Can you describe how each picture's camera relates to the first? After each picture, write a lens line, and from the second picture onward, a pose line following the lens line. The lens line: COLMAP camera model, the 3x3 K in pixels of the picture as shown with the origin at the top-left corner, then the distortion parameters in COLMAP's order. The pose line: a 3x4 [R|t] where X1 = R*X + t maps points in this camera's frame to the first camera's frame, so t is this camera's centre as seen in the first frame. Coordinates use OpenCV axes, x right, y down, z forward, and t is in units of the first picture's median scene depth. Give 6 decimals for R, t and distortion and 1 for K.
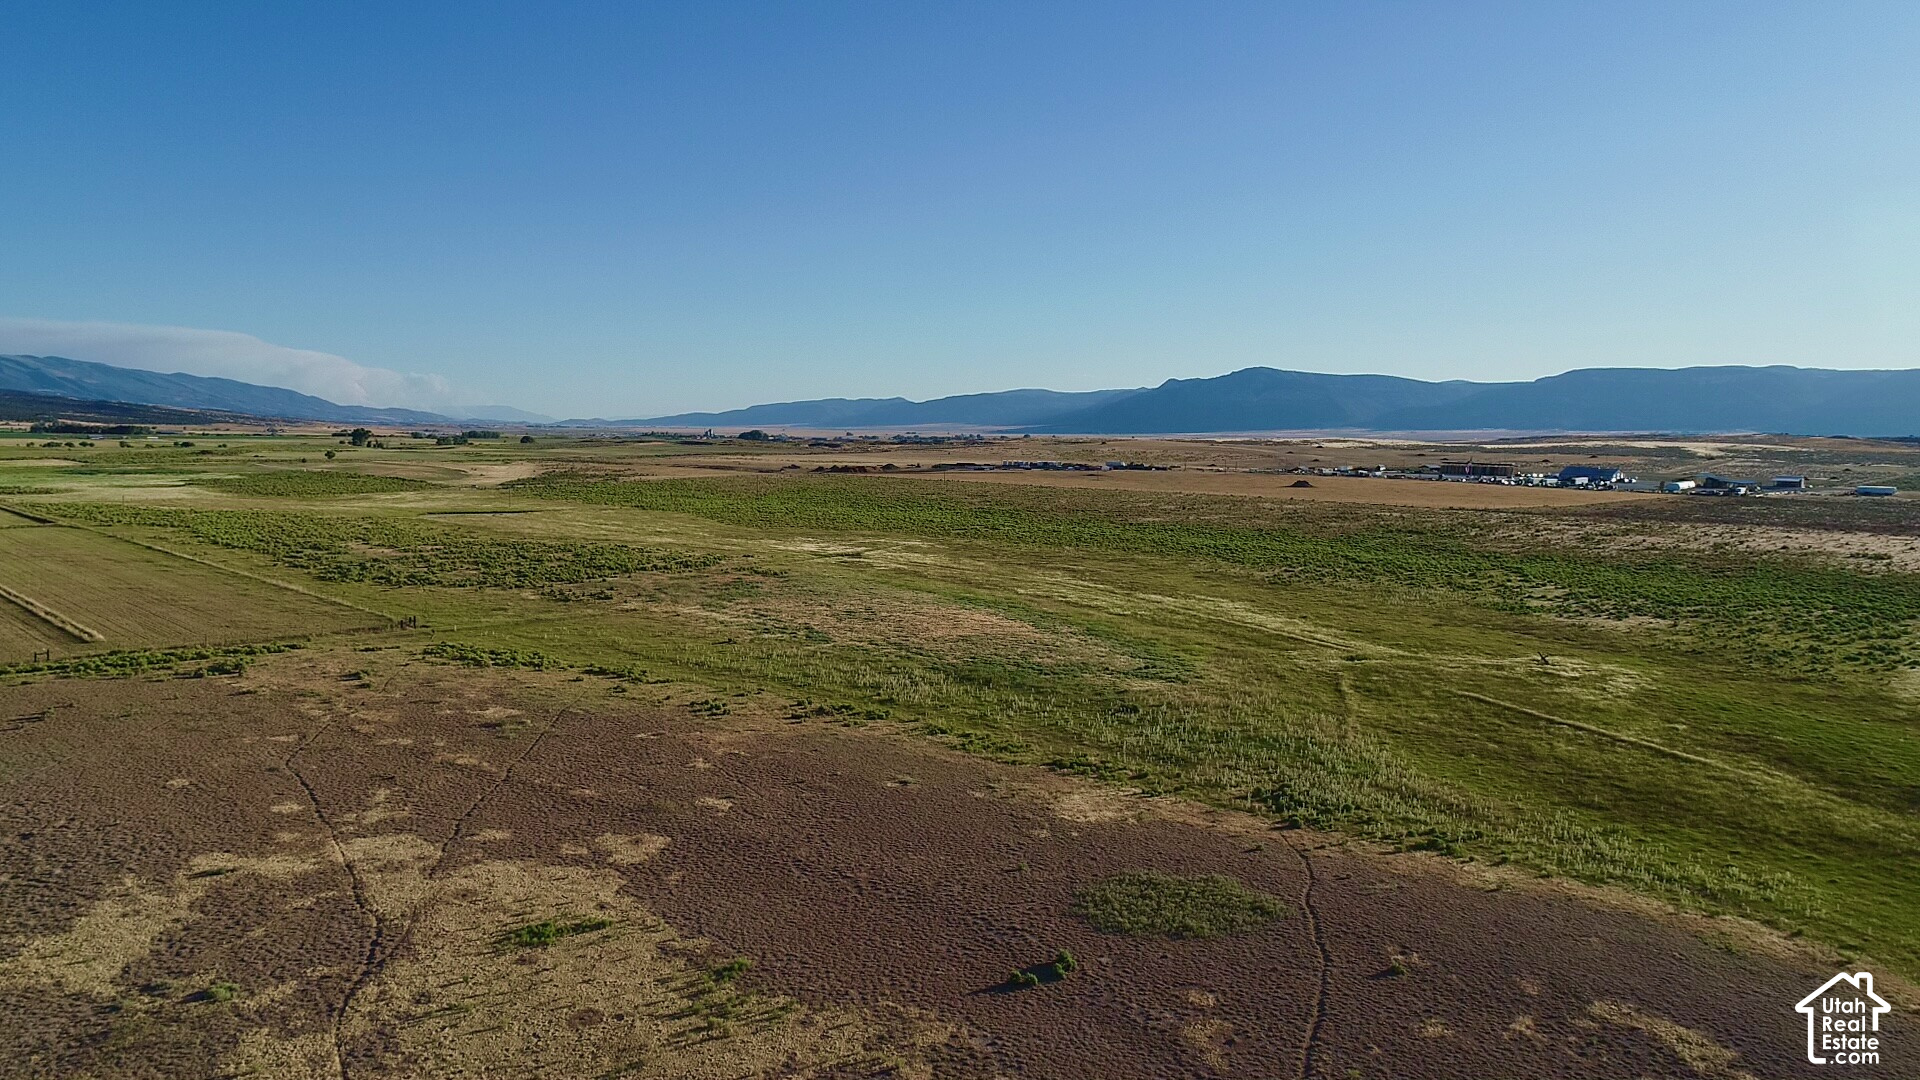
lens RADIAL K [[1312.3, 0, 957.8], [0, 1312.3, 536.3], [0, 0, 1]] dist [0.002368, -0.006068]
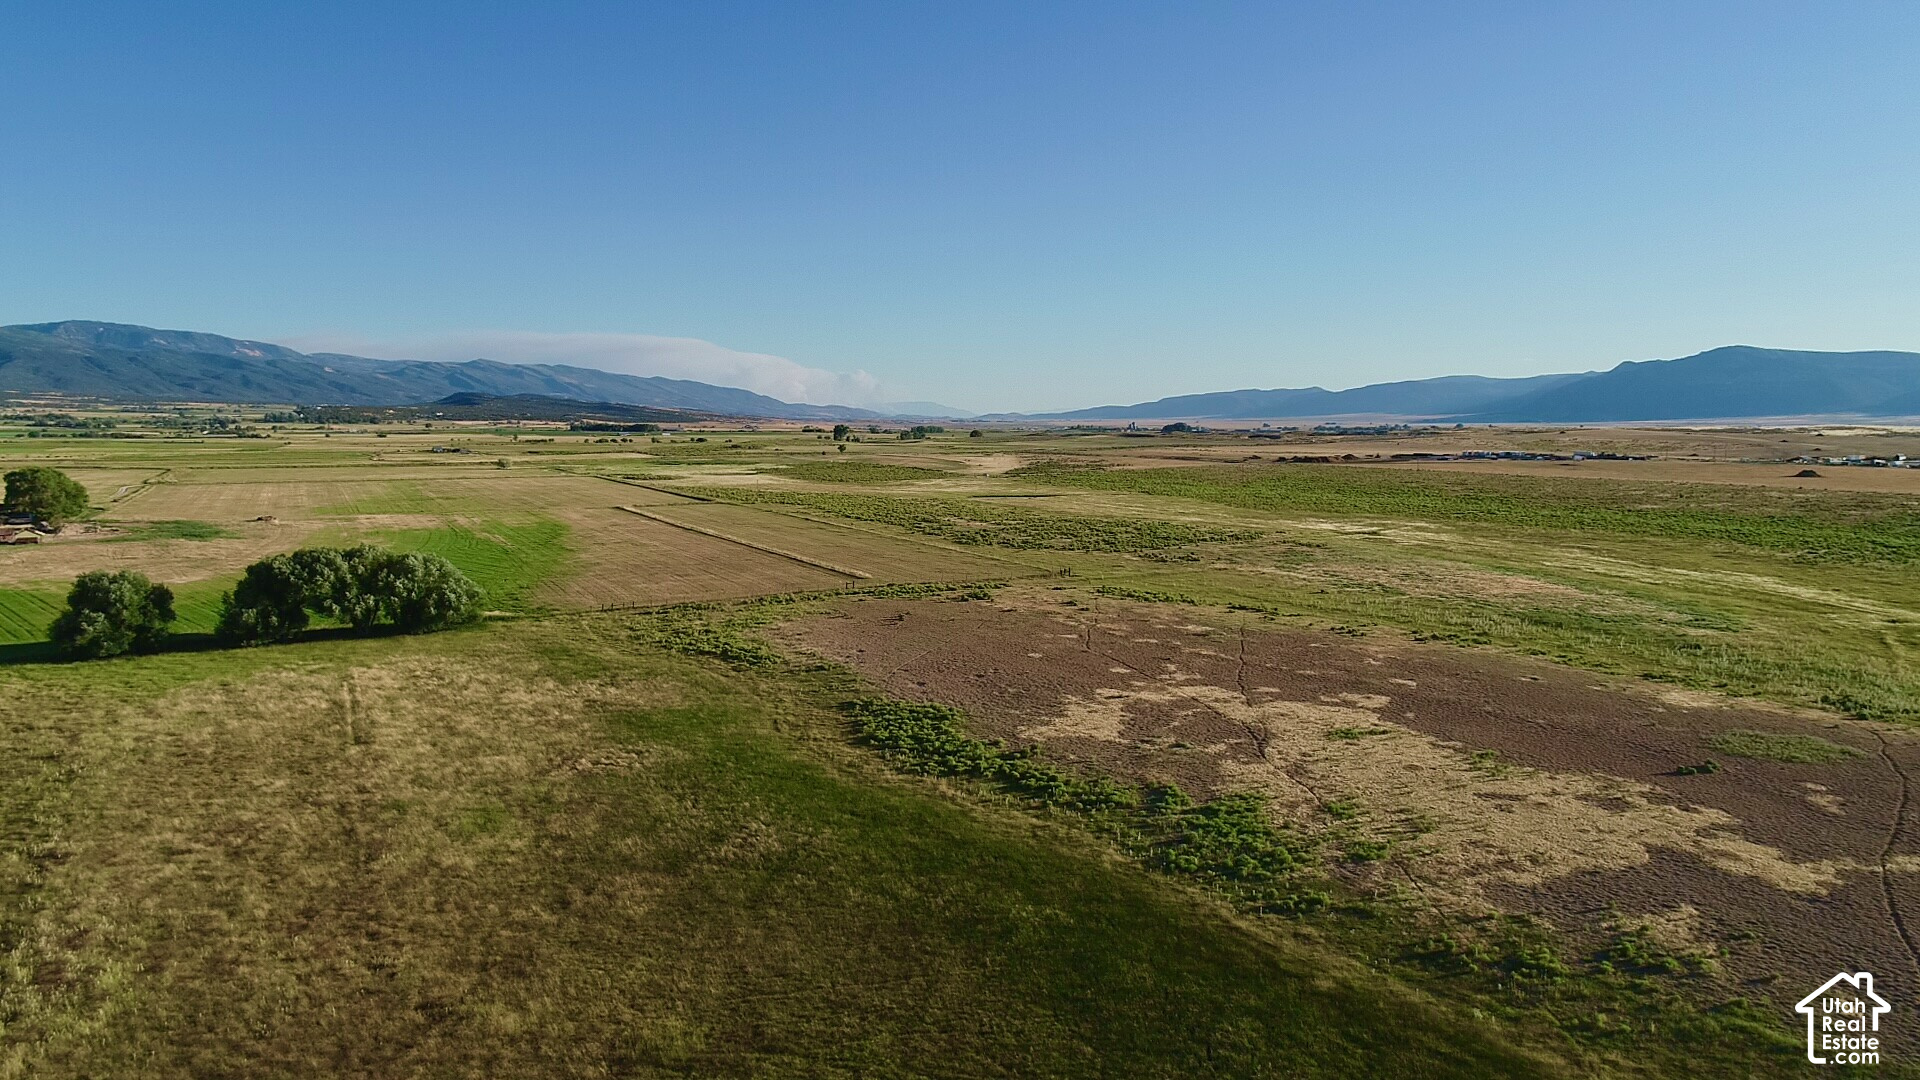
lens RADIAL K [[1312.3, 0, 958.8], [0, 1312.3, 545.2], [0, 0, 1]] dist [0.002368, -0.006068]
pose [[0.954040, 0.017702, -0.299154, -0.040371], [-0.013871, 0.999792, 0.014923, 0.006404], [0.299357, -0.010088, 0.954088, -0.098713]]
